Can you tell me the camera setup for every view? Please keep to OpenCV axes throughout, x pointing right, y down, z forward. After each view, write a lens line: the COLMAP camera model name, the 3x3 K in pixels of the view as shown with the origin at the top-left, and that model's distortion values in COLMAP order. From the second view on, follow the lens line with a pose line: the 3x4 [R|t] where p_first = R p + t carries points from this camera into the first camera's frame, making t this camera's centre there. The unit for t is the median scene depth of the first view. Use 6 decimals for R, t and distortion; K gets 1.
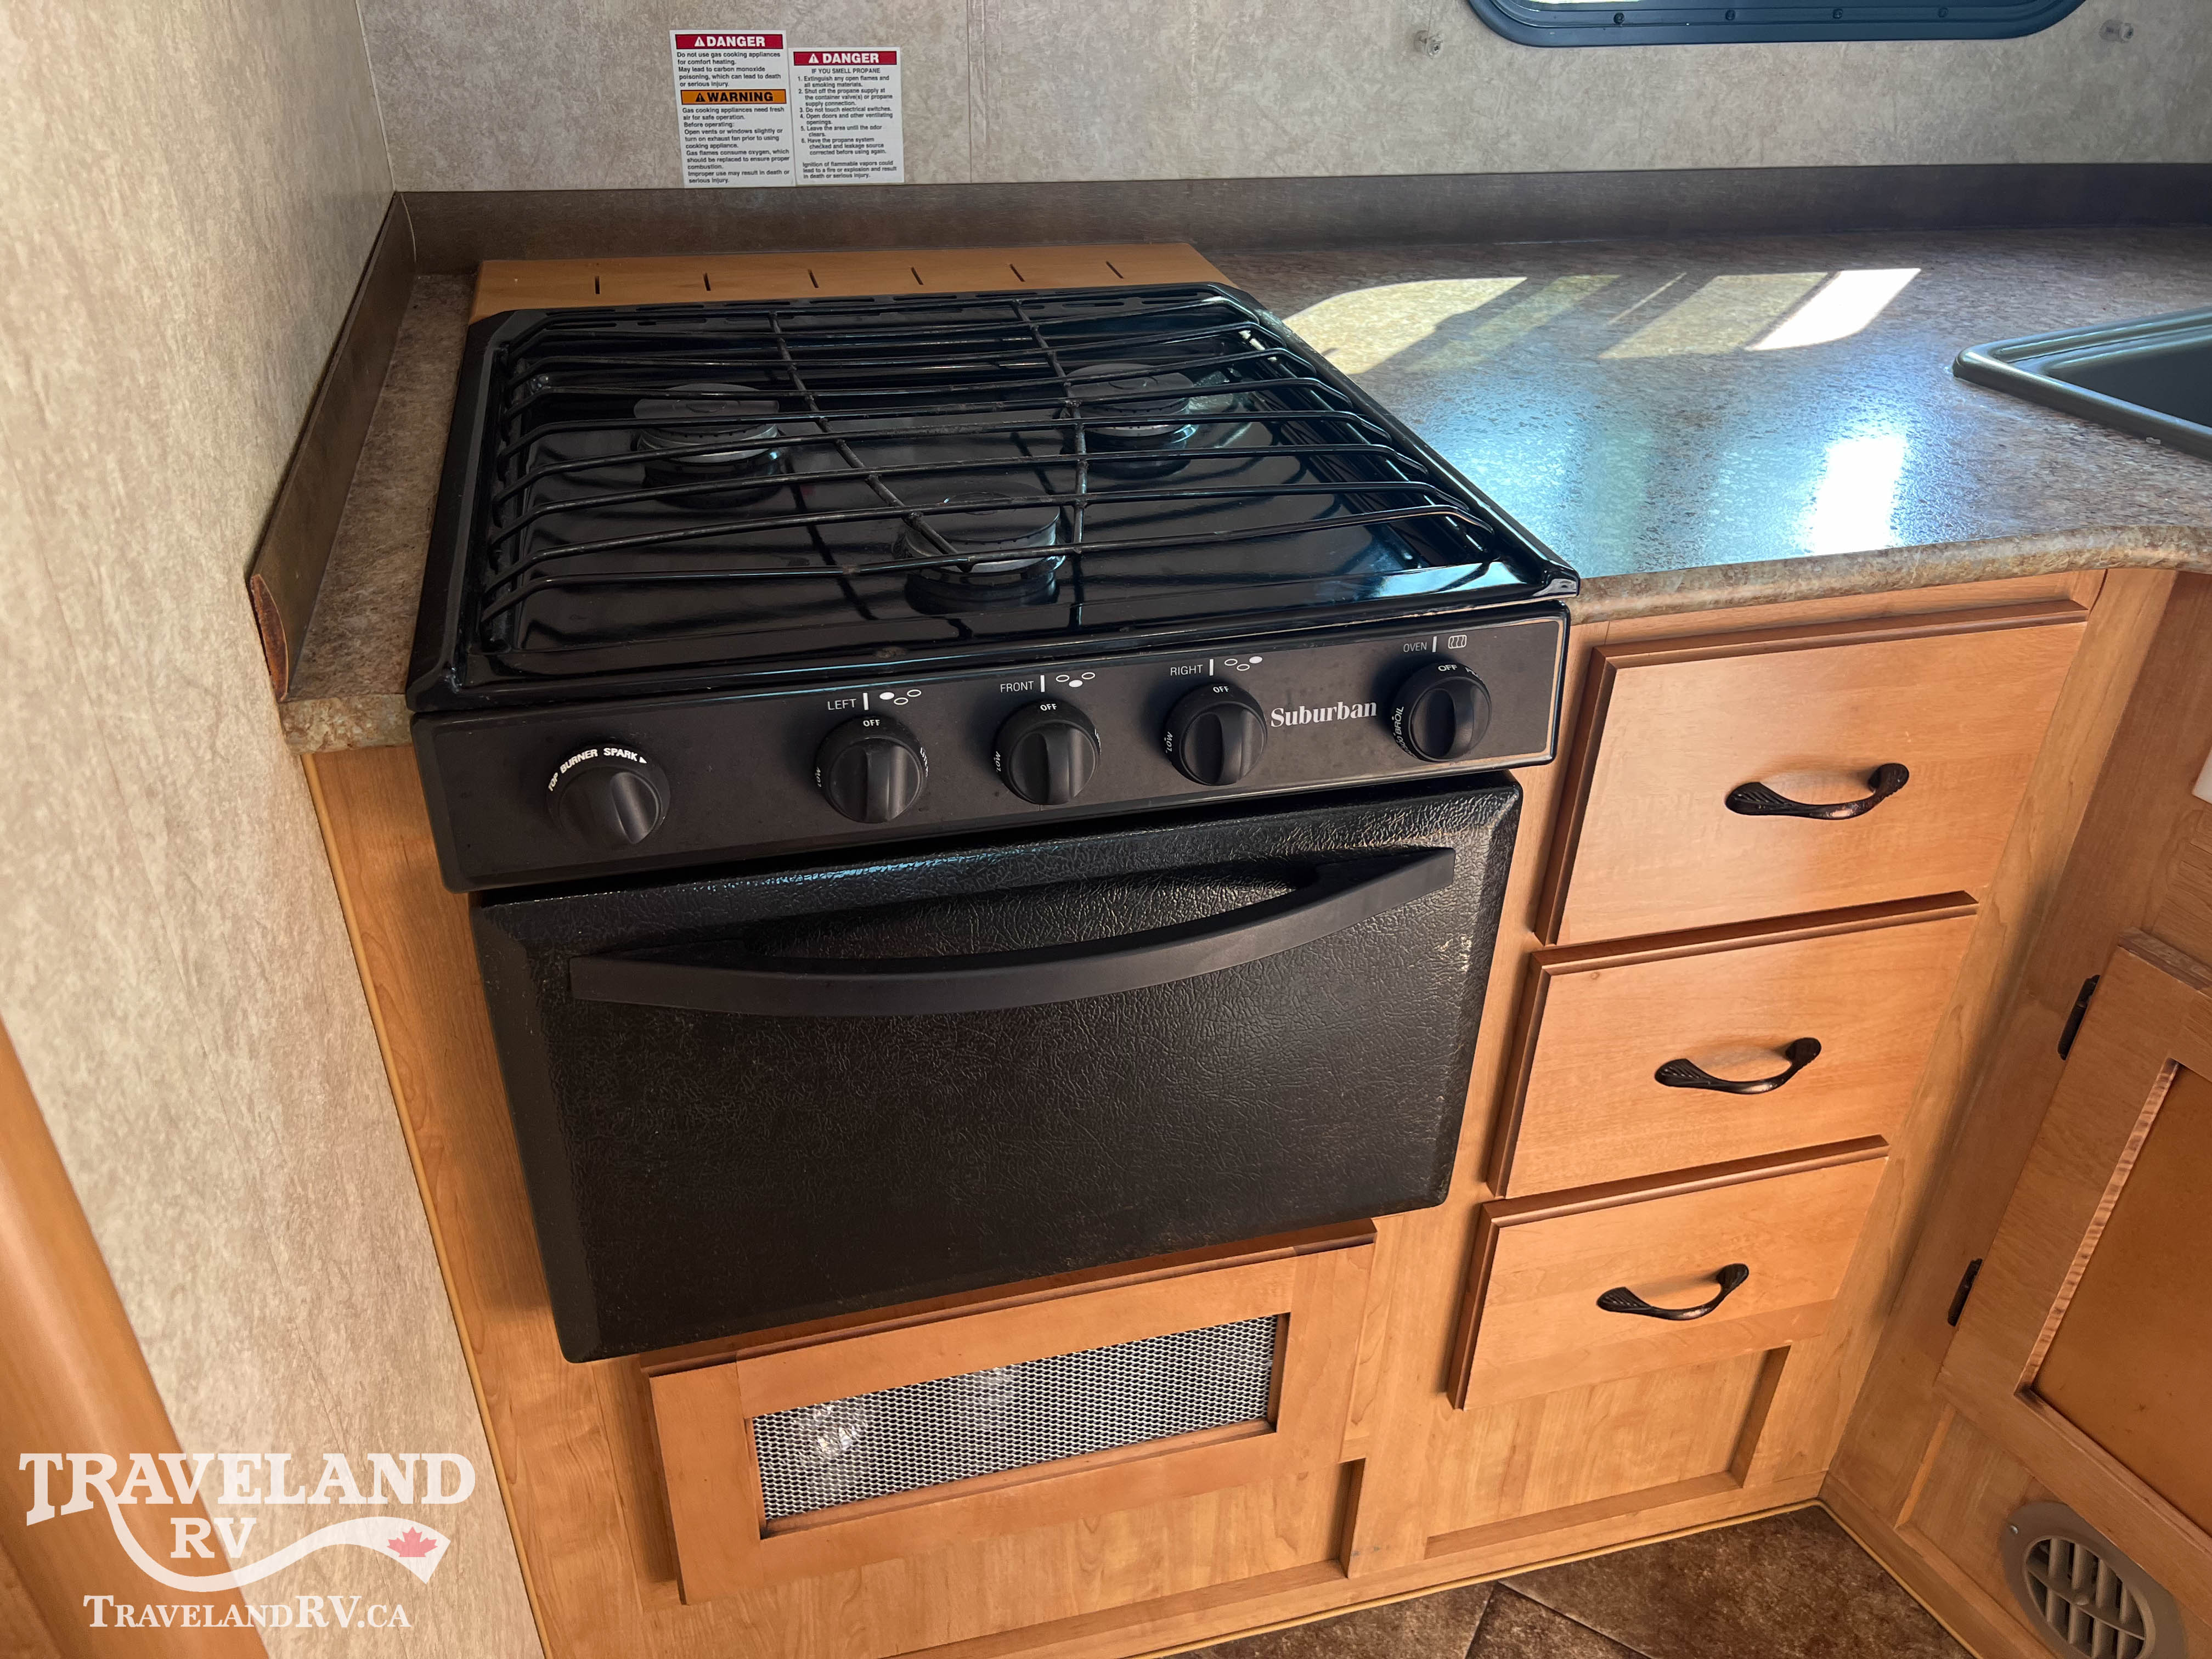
lens RADIAL K [[1664.0, 0, 1099.8], [0, 1664.0, 799.2], [0, 0, 1]] dist [0.045759, -0.056168]
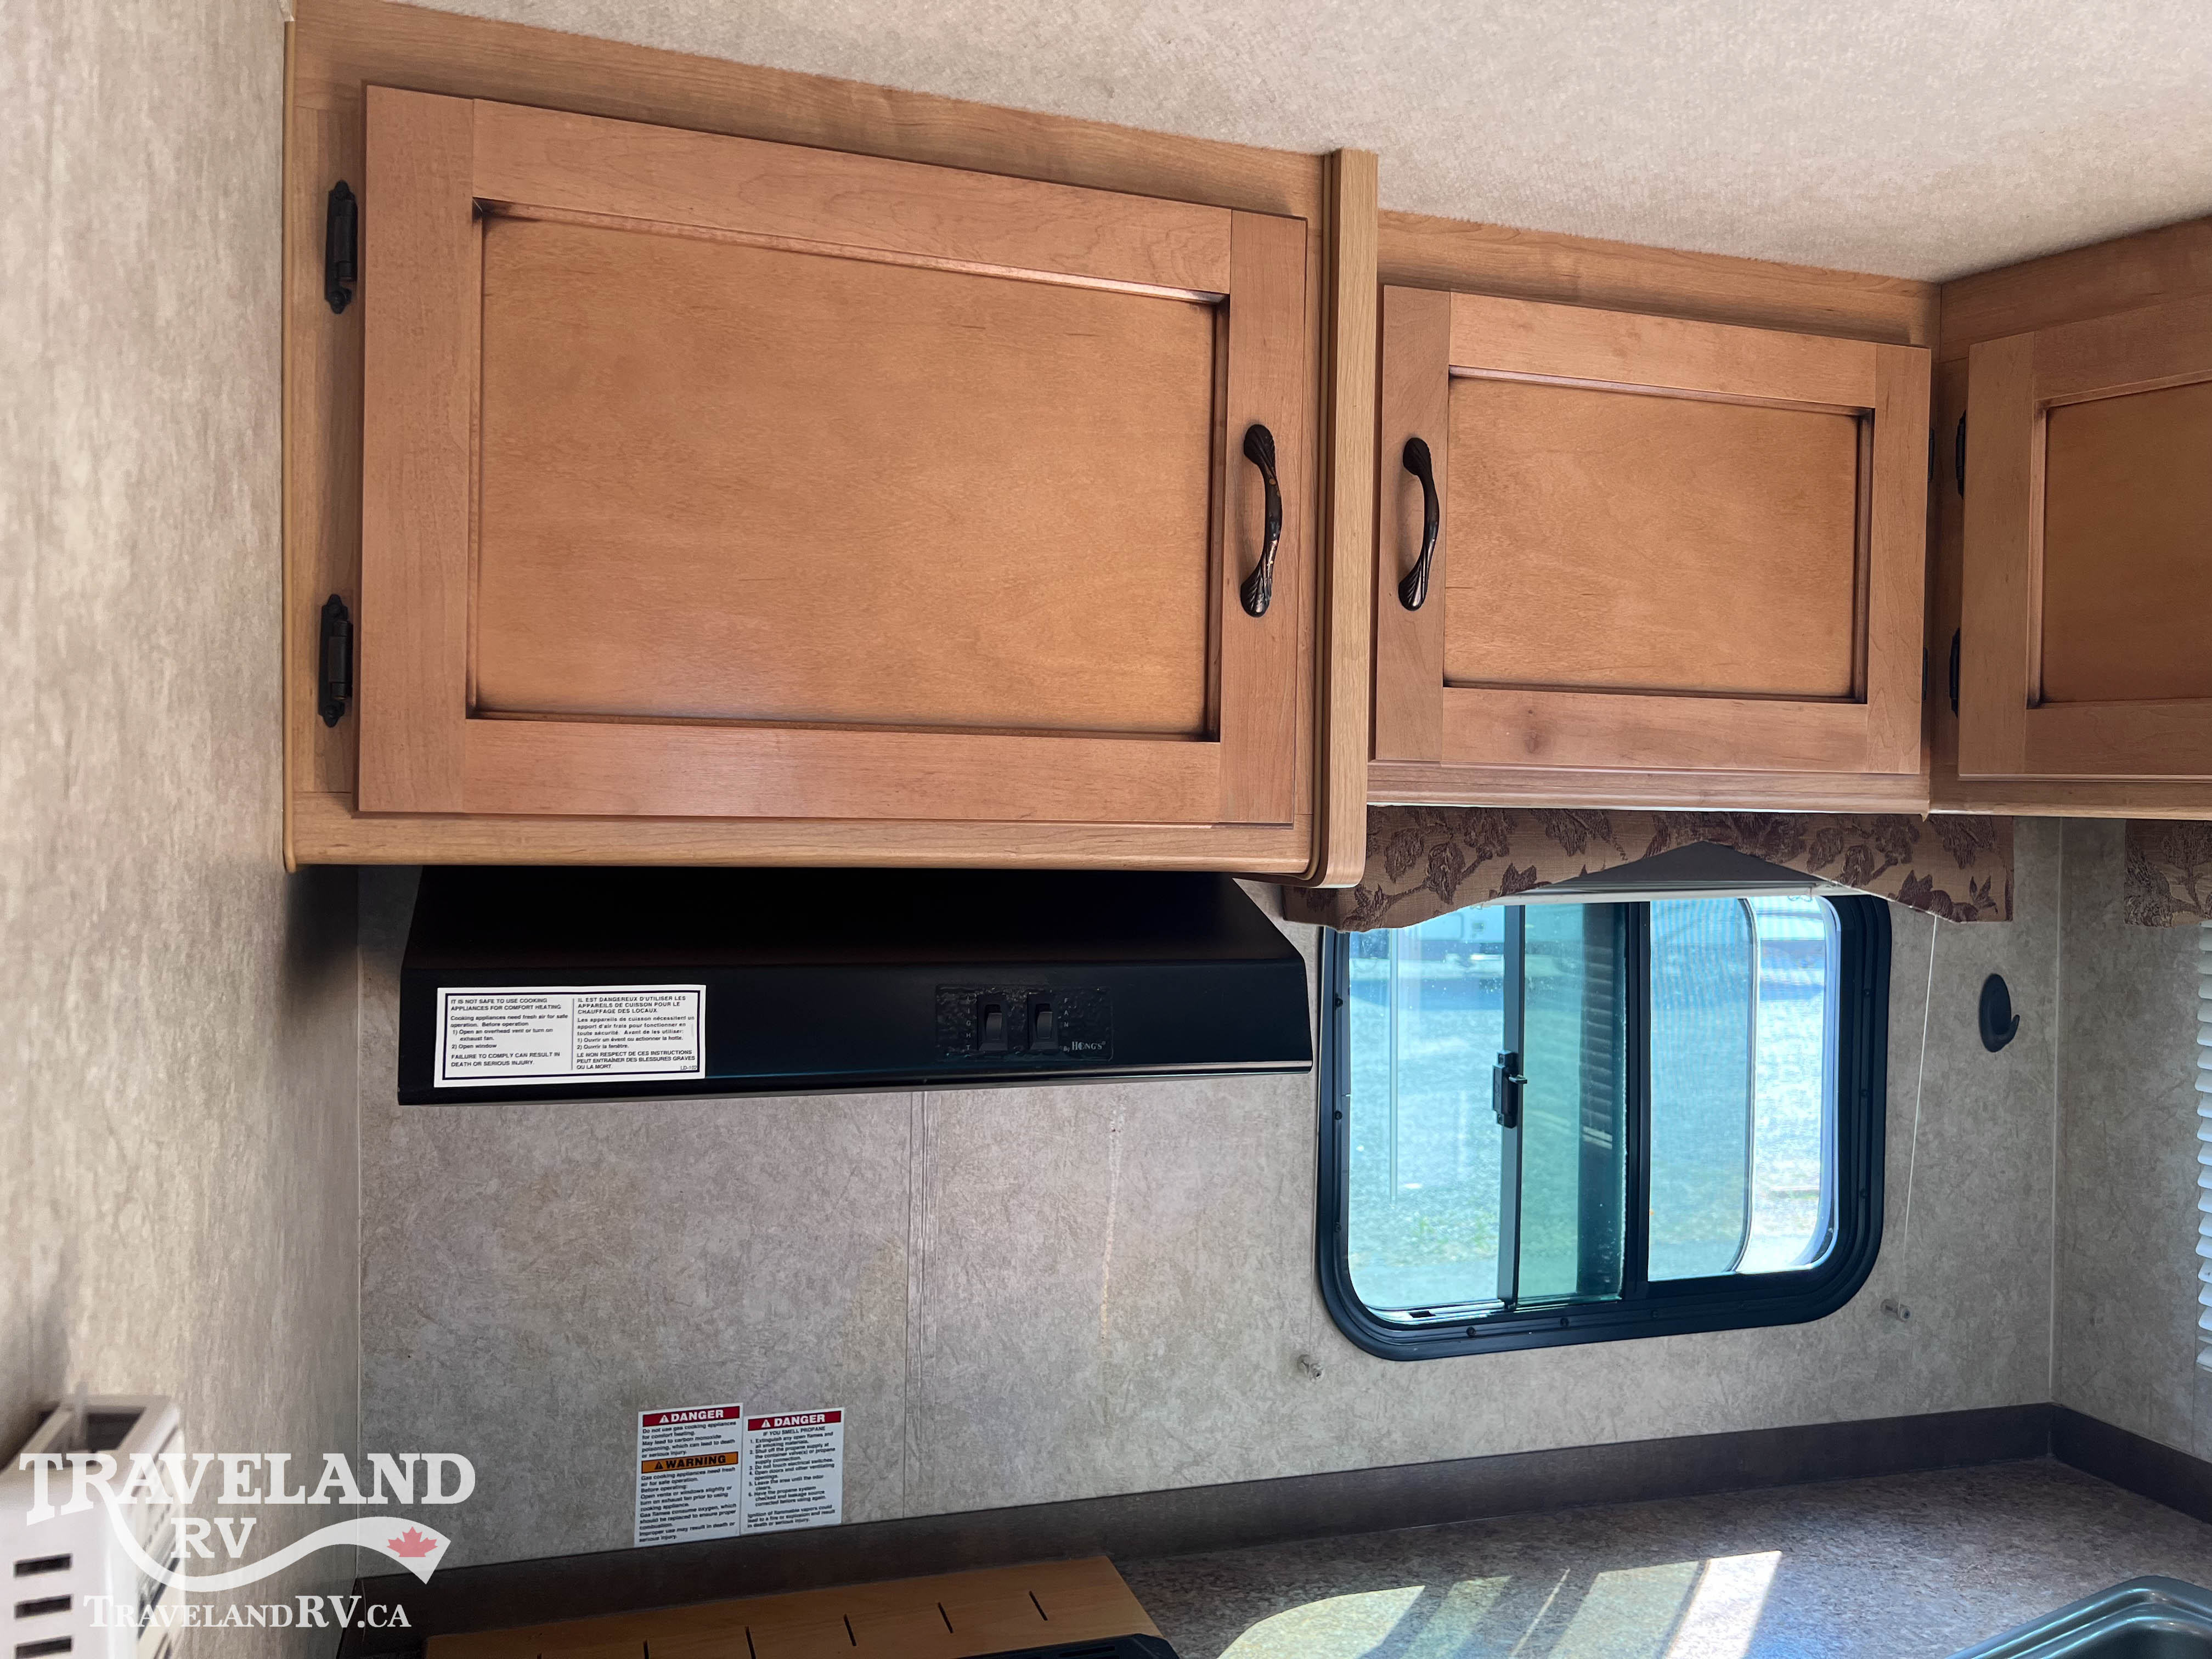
lens RADIAL K [[1666.6, 0, 1095.9], [0, 1666.6, 807.3], [0, 0, 1]] dist [0.042220, -0.050380]
pose [[0.997964, -0.003238, 0.063690, -0.021741], [0.035752, 0.855414, -0.516710, -0.206965], [-0.052808, 0.517935, 0.853788, -0.171287]]
